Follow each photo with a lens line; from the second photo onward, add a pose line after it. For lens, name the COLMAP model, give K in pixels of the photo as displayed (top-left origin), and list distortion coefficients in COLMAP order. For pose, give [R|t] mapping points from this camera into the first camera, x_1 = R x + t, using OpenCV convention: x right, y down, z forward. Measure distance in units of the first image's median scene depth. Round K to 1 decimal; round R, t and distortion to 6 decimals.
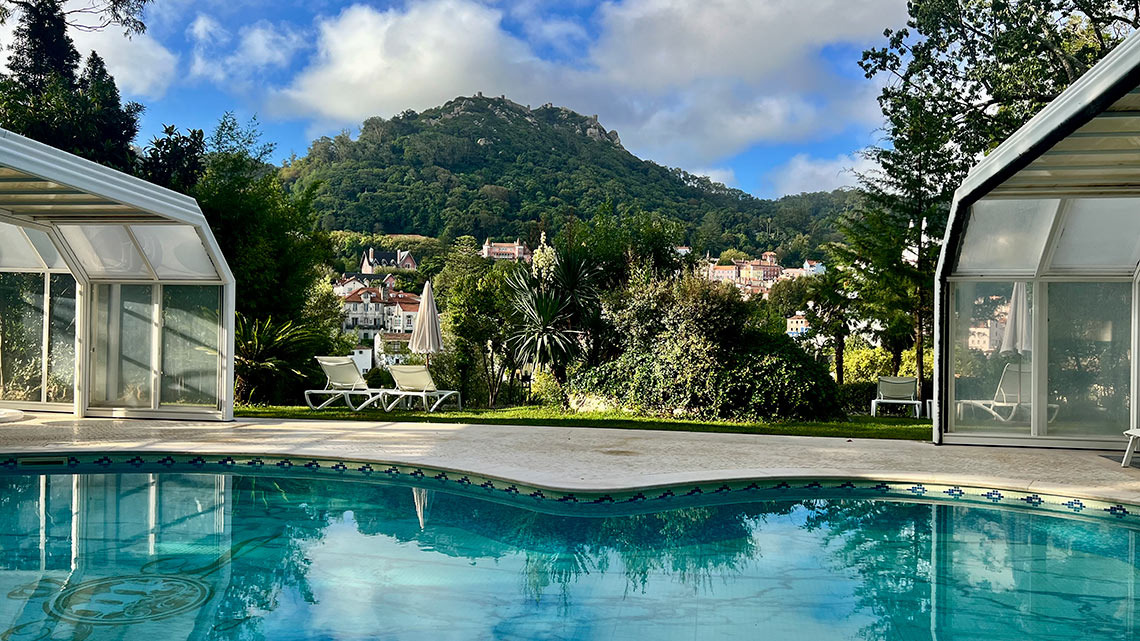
lens RADIAL K [[860.9, 0, 575.4], [0, 860.9, 344.4], [0, 0, 1]] dist [0.059915, -0.061217]
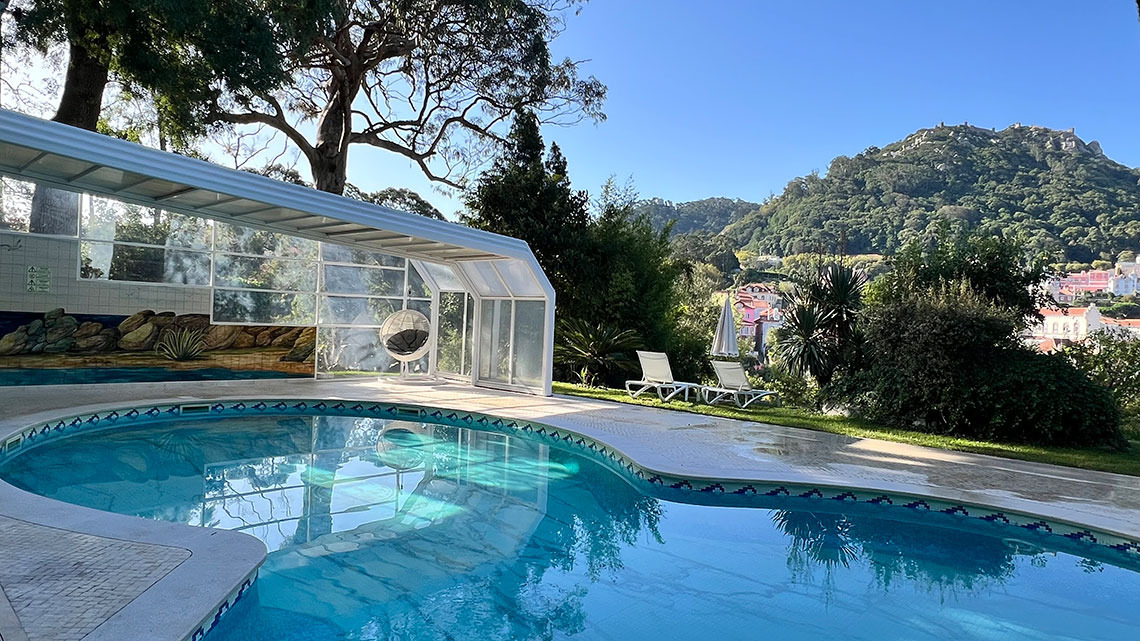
lens RADIAL K [[701.1, 0, 563.2], [0, 701.1, 332.3], [0, 0, 1]] dist [0.008594, -0.000587]
pose [[0.824484, 0.027554, -0.565214, 0.119940], [-0.038756, 0.999218, -0.007822, -0.004102], [0.564557, 0.028355, 0.824907, 0.034278]]
